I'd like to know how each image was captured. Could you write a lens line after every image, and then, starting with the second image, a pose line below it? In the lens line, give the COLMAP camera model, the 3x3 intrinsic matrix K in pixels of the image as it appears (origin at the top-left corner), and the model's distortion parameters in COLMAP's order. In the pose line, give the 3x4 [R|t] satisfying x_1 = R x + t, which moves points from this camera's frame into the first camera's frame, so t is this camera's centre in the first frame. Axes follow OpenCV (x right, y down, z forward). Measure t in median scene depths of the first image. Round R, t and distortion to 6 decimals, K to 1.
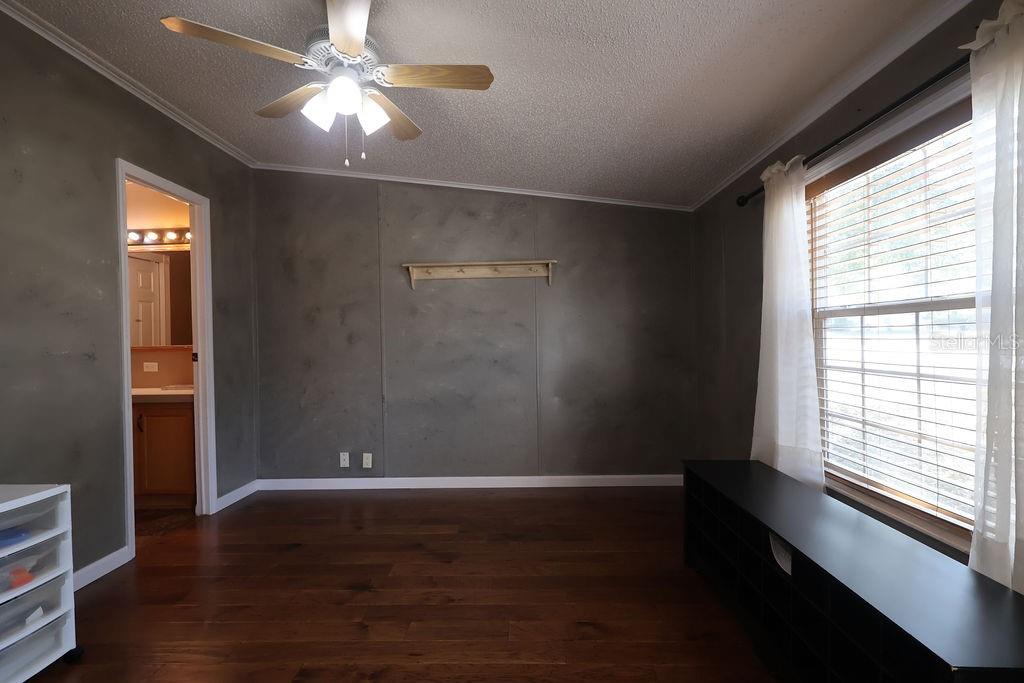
lens RADIAL K [[472.3, 0, 512.0], [0, 472.3, 341.5], [0, 0, 1]] dist [-0.003027, 0.000949]
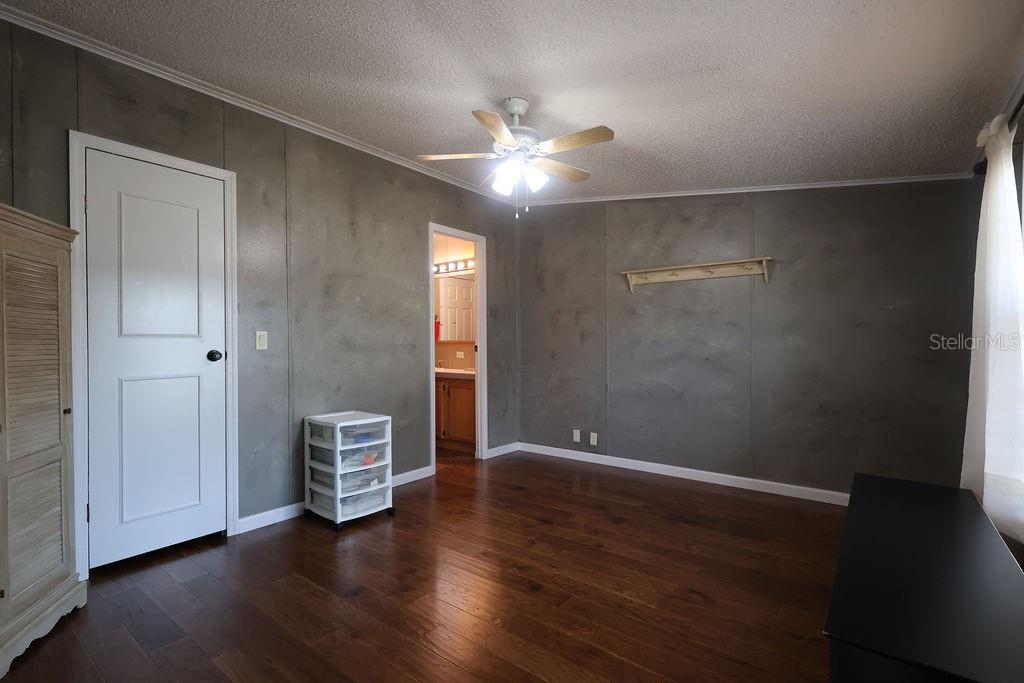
lens RADIAL K [[474.7, 0, 510.4], [0, 474.7, 341.5], [0, 0, 1]] dist [-0.000007, 0.000347]
pose [[0.803696, 0.014830, -0.594855, 0.270401], [-0.011535, 0.999890, 0.009342, -0.002569], [0.594928, -0.000647, 0.803779, -0.100445]]
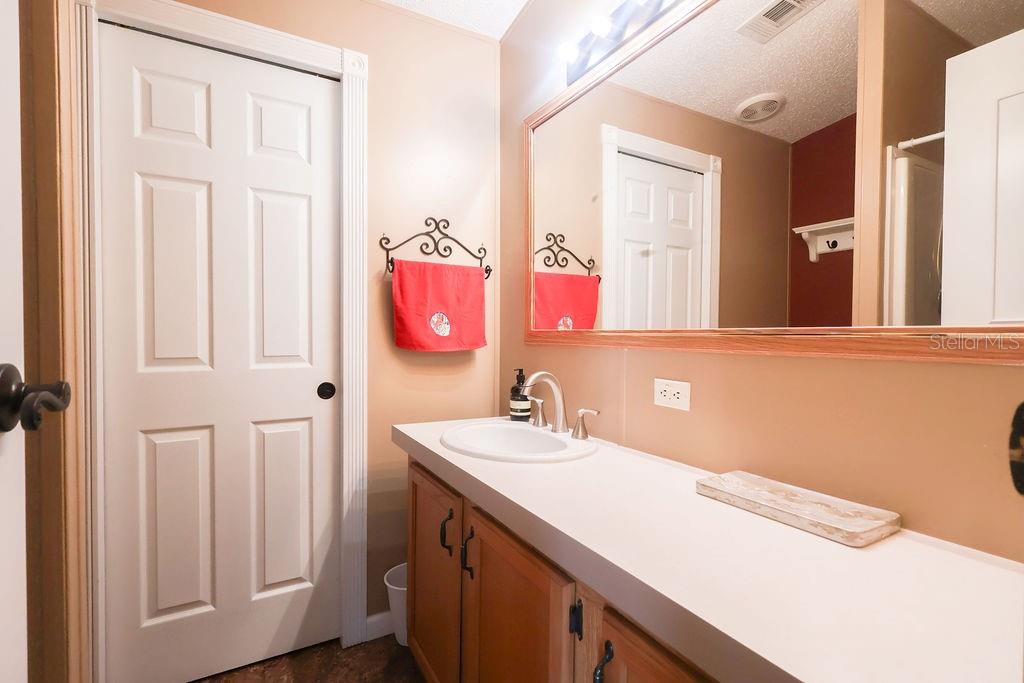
lens RADIAL K [[474.7, 0, 510.4], [0, 474.7, 341.5], [0, 0, 1]] dist [-0.000007, 0.000347]
pose [[0.519374, 0.032120, -0.853943, -0.650698], [-0.016463, 0.999484, 0.027582, 0.014279], [0.854389, -0.000267, 0.519634, 0.875473]]
